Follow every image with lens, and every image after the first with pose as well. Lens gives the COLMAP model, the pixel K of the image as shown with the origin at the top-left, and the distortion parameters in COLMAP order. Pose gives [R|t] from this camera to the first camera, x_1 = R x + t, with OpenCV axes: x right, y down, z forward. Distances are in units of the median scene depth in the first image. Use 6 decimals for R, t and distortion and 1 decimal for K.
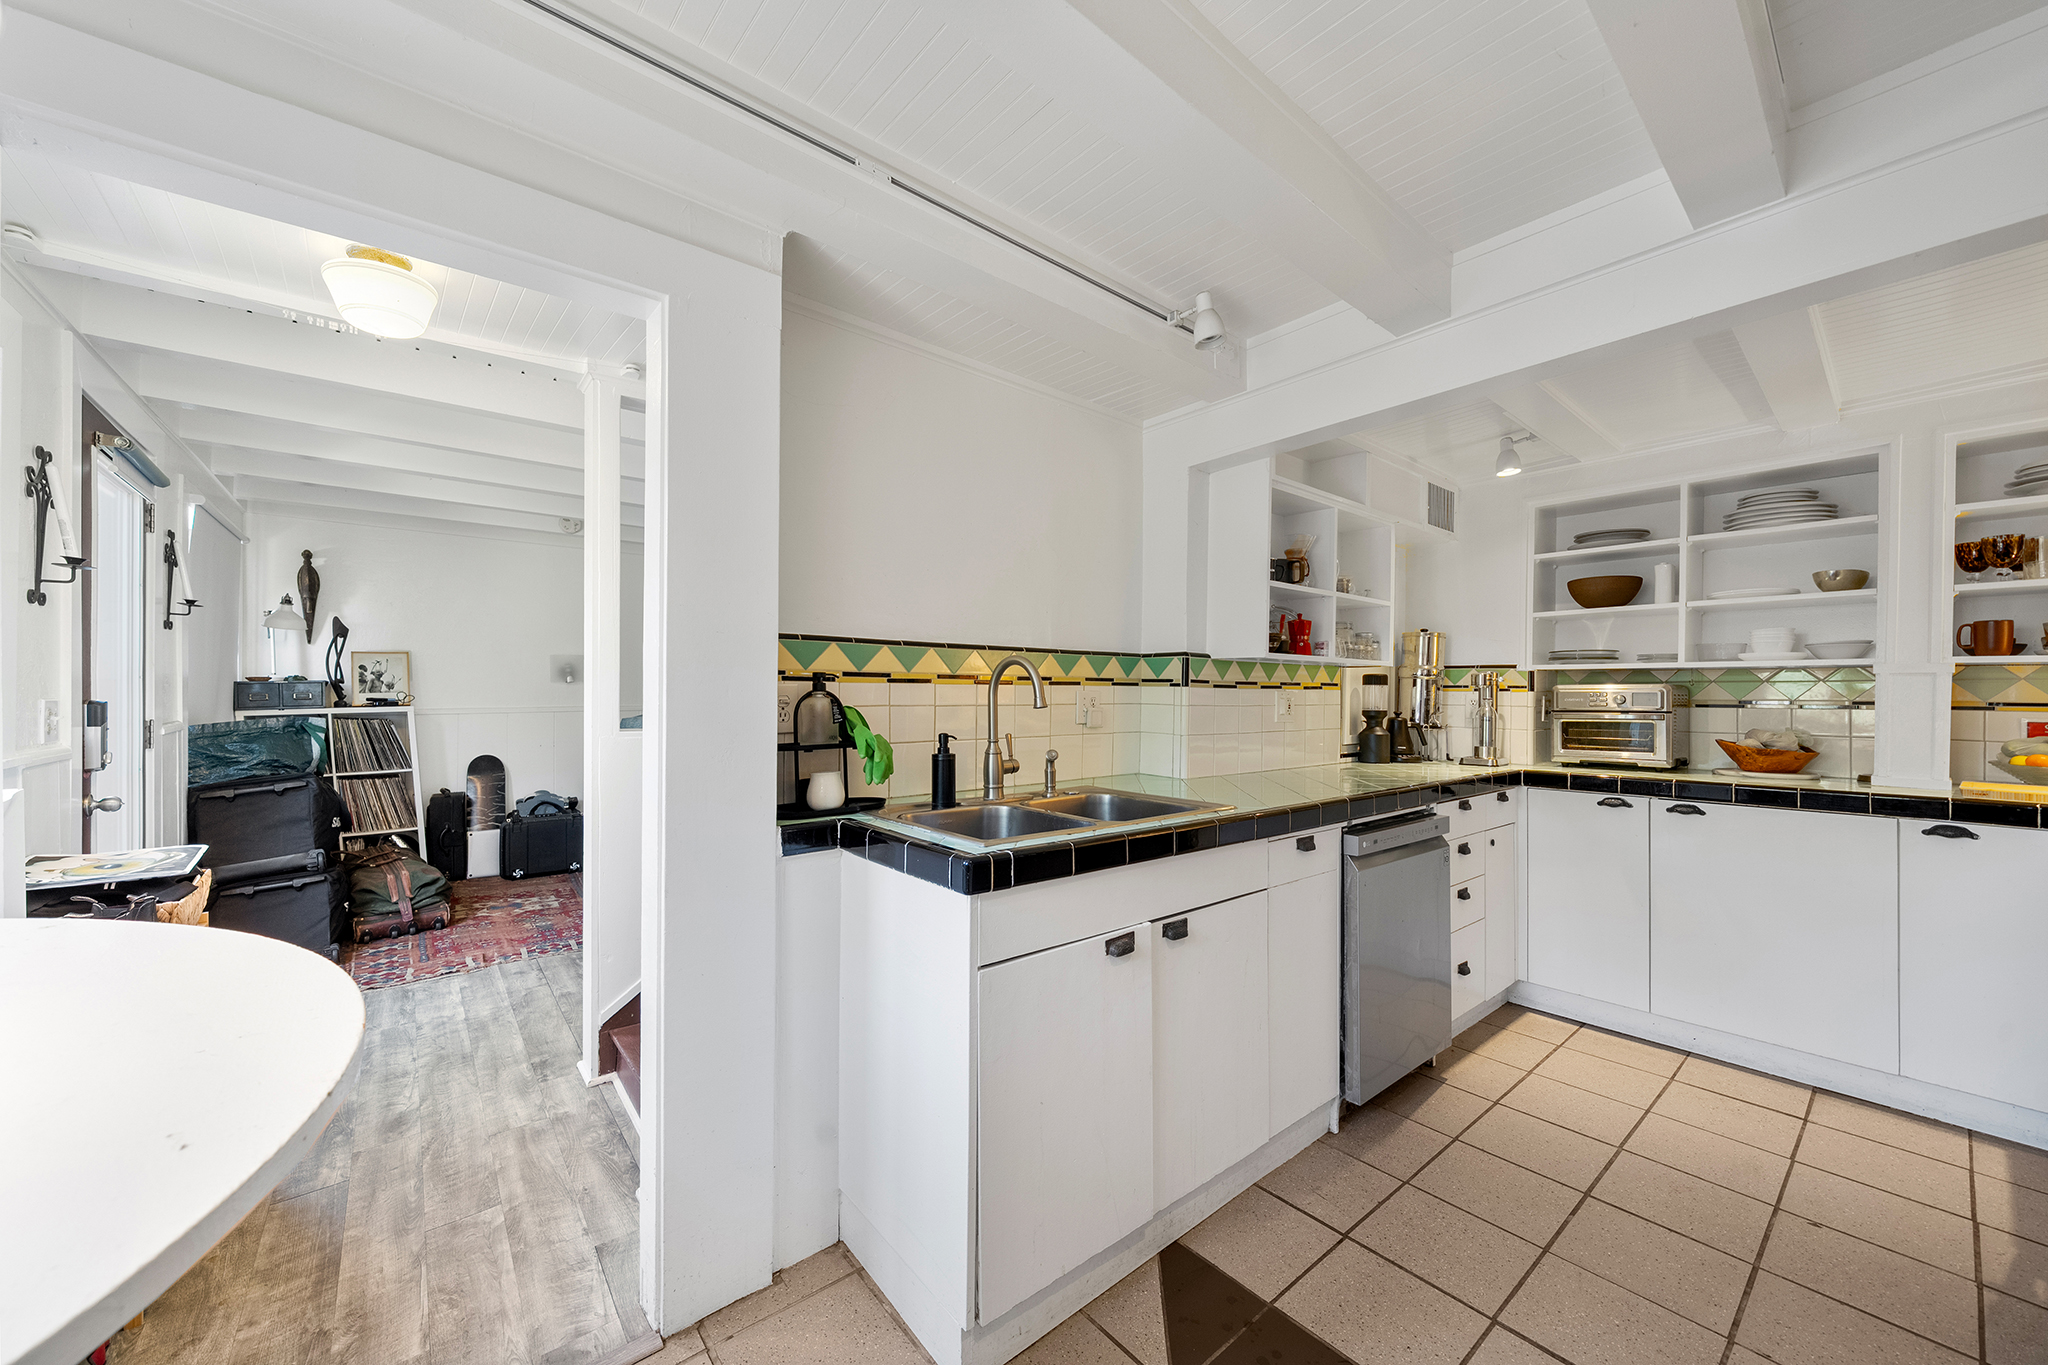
lens RADIAL K [[775.5, 0, 1013.5], [0, 775.5, 688.9], [0, 0, 1]] dist [0.000632, 0.000079]
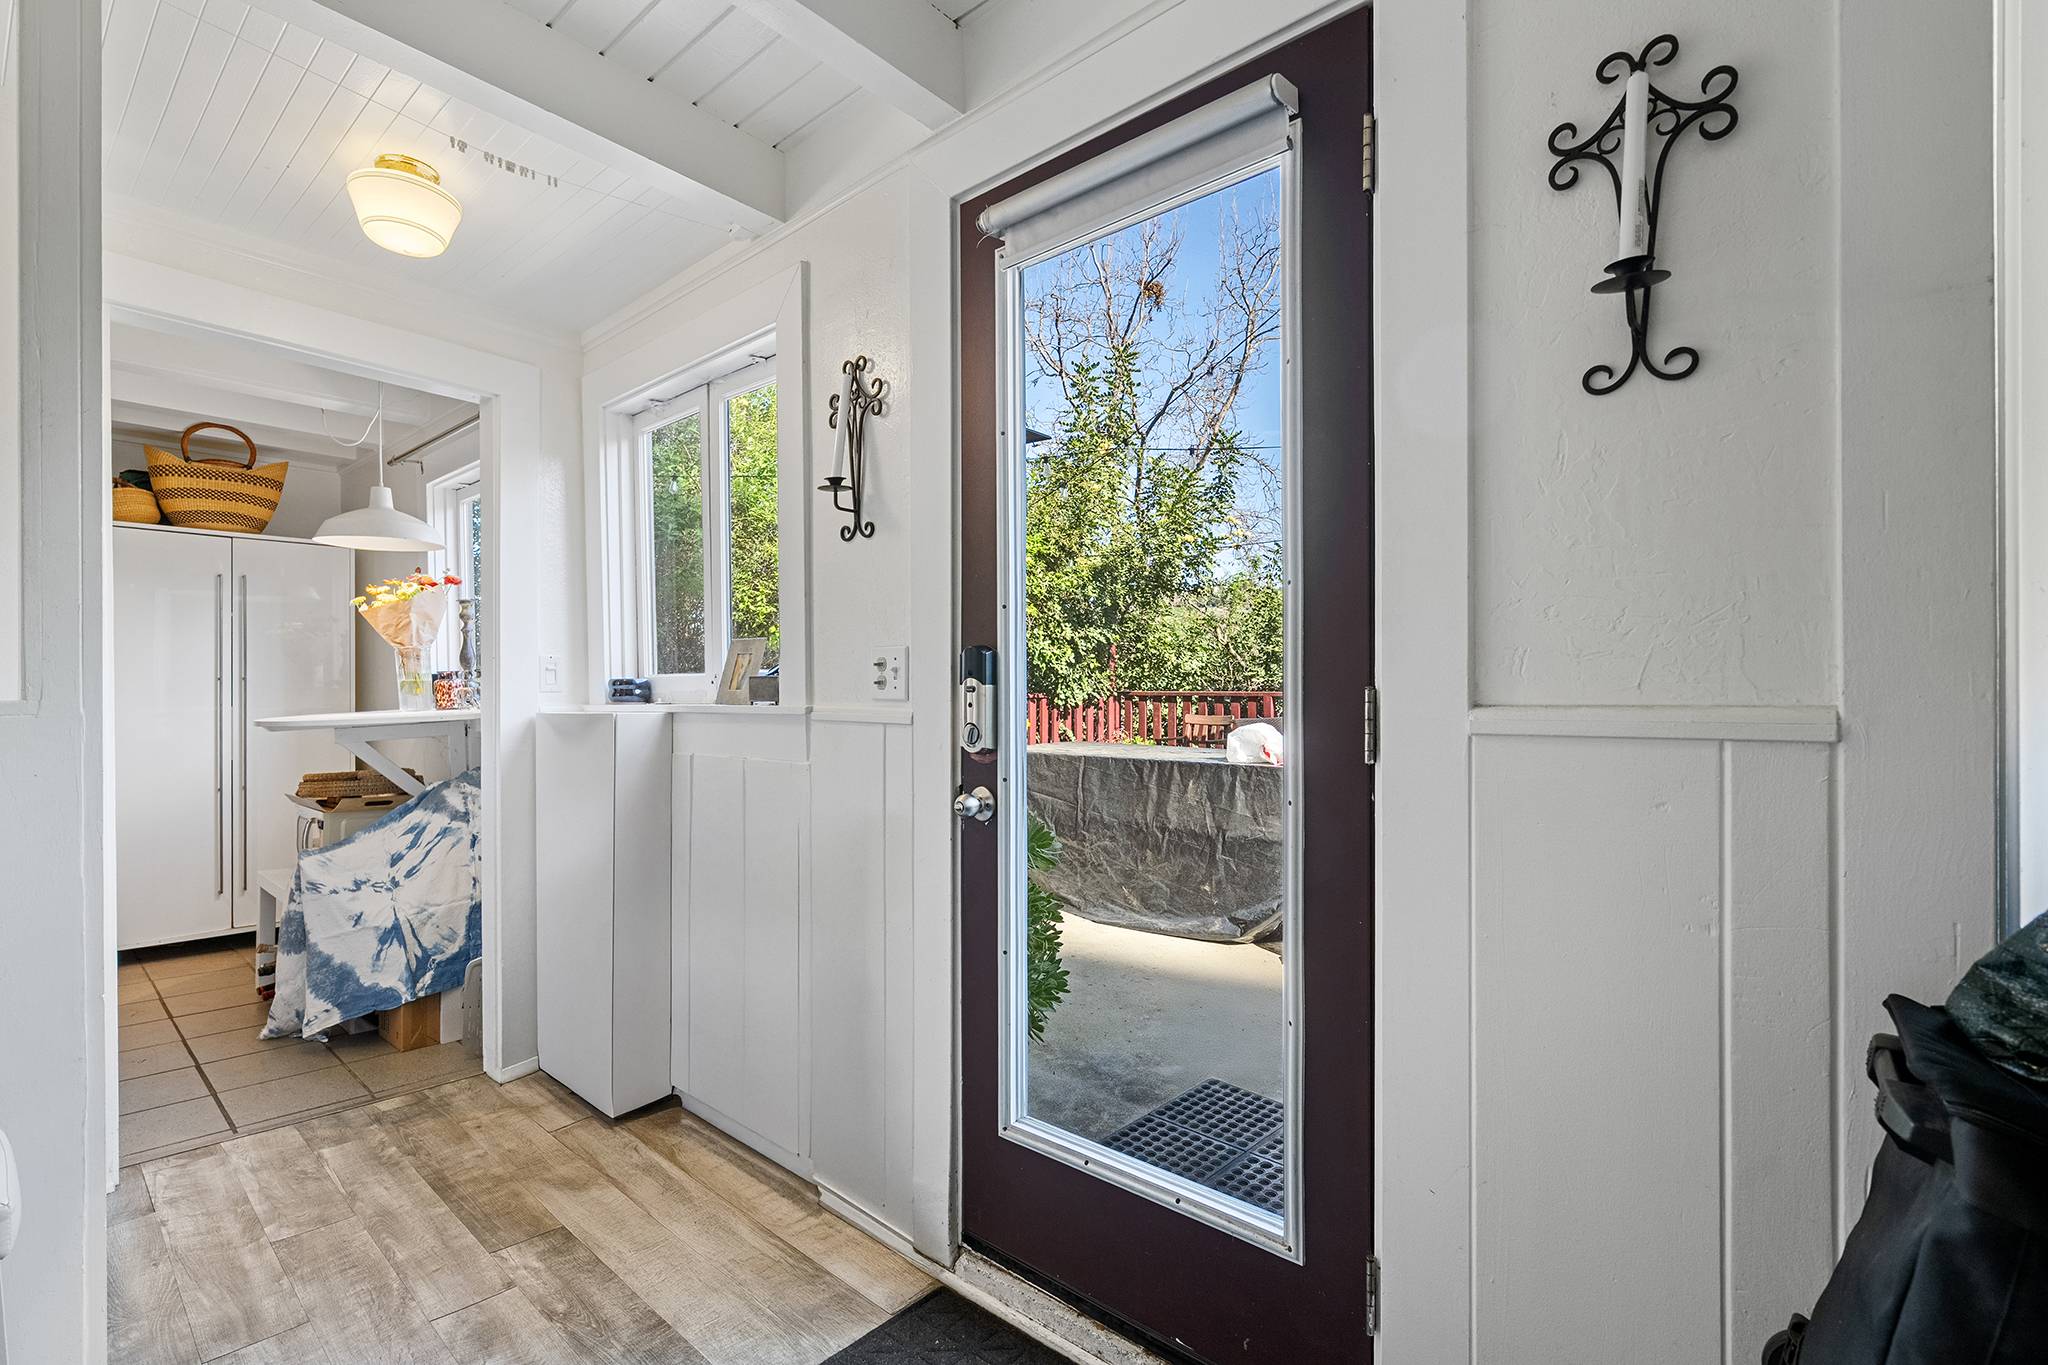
lens RADIAL K [[952.9, 0, 1022.1], [0, 952.9, 695.7], [0, 0, 1]] dist [-0.001262, -0.000049]
pose [[-0.987722, -0.002825, -0.156194, -0.582797], [-0.003370, 0.999989, 0.003221, 0.028264], [0.156183, 0.003707, -0.987721, 0.959731]]
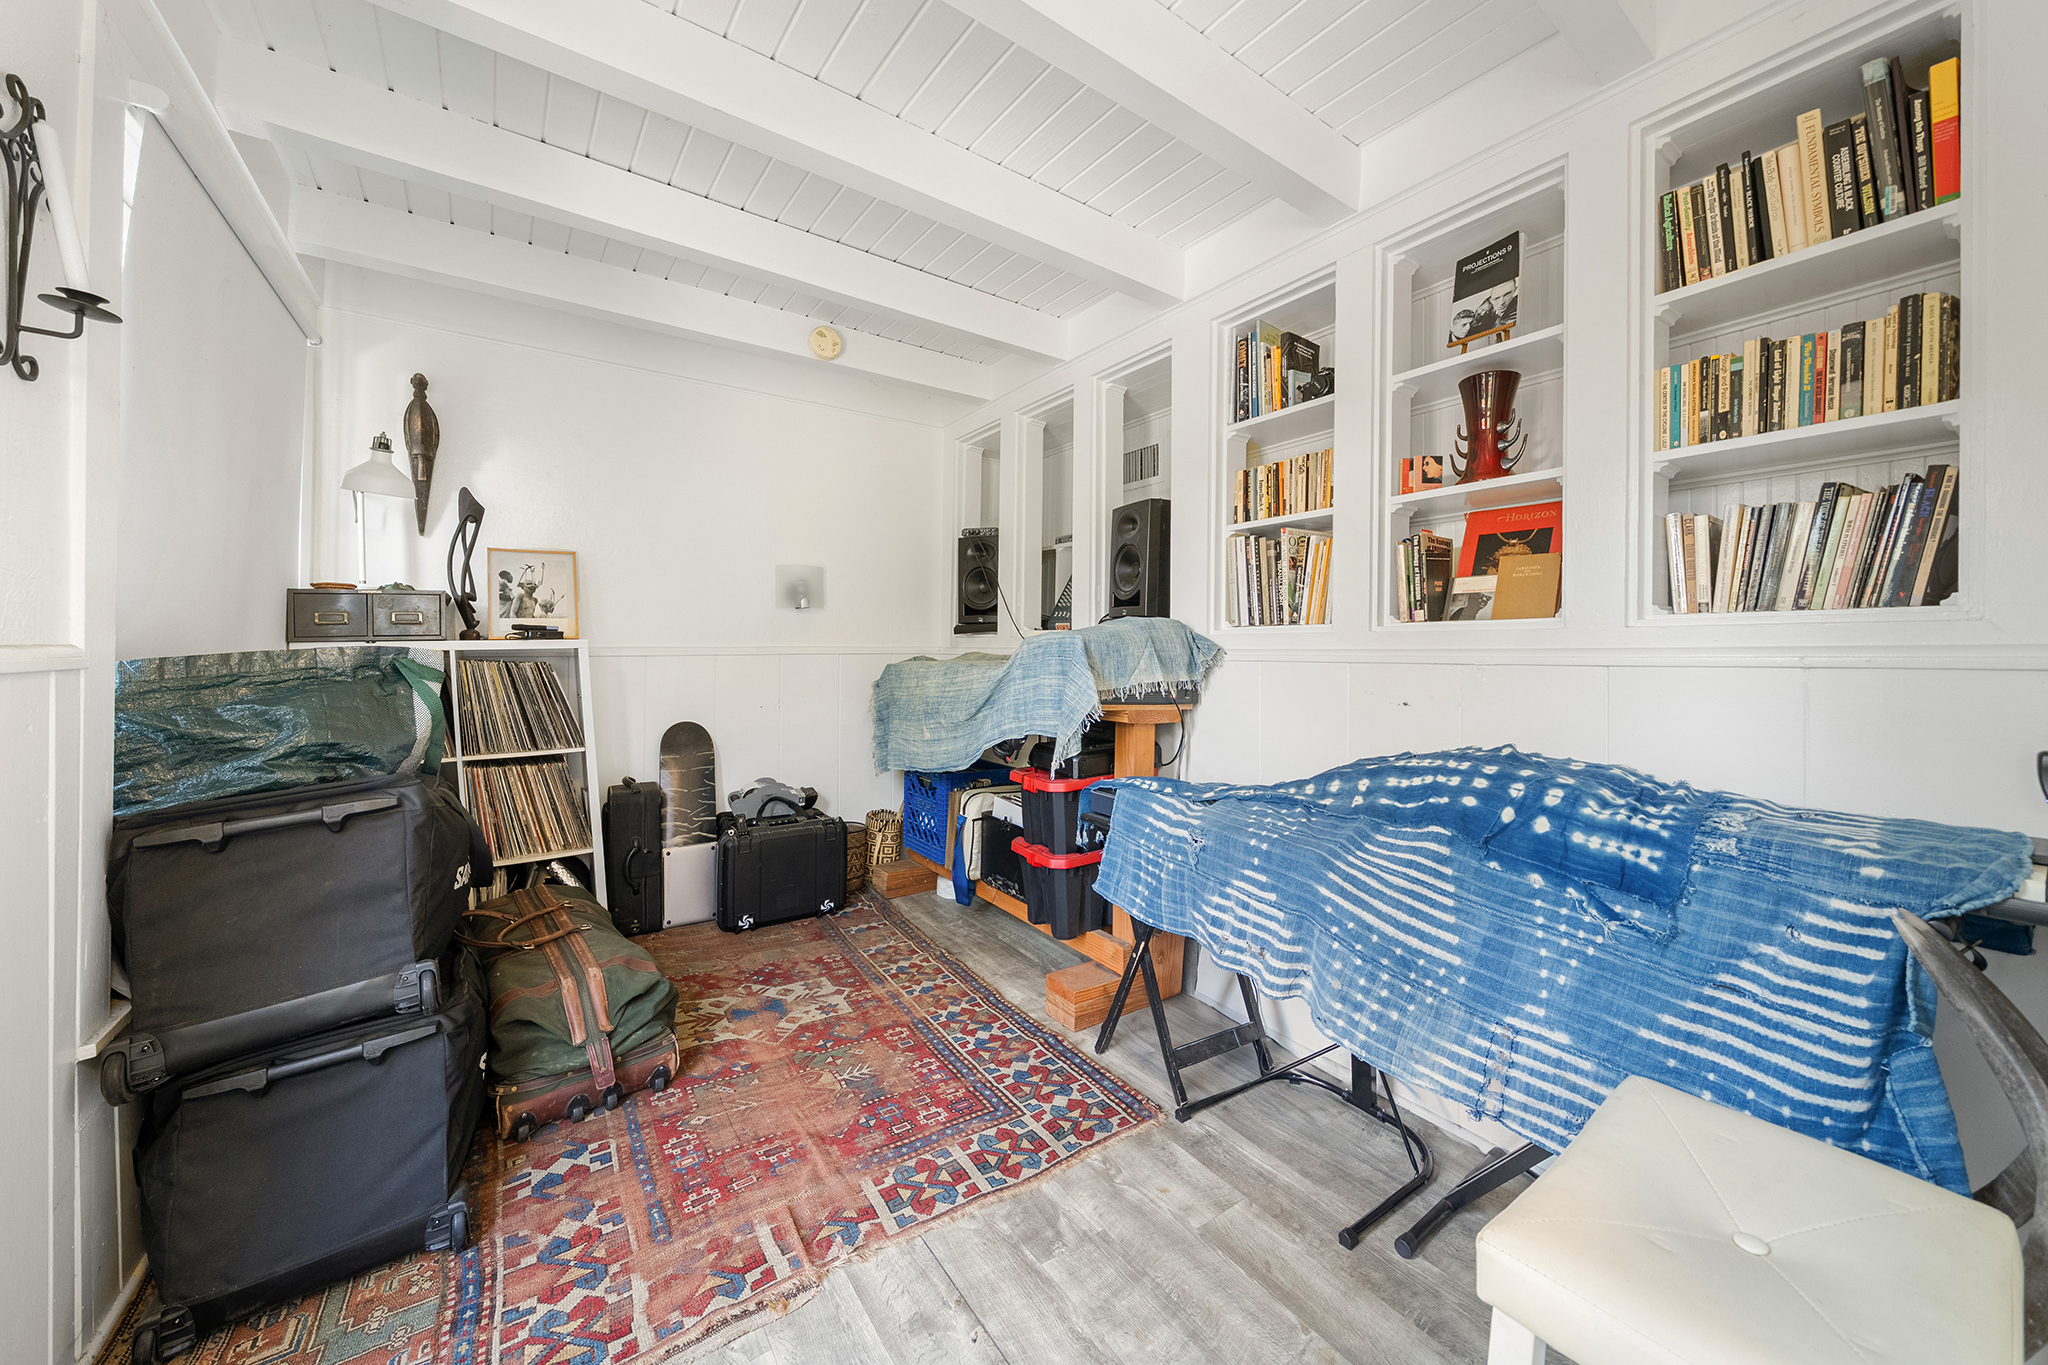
lens RADIAL K [[739.2, 0, 1007.5], [0, 739.2, 637.9], [0, 0, 1]] dist [-0.000868, -0.000052]
pose [[0.996786, -0.004147, -0.080003, -0.453895], [0.002843, 0.999862, -0.016397, 0.034094], [0.080060, 0.016117, 0.996660, 0.517080]]
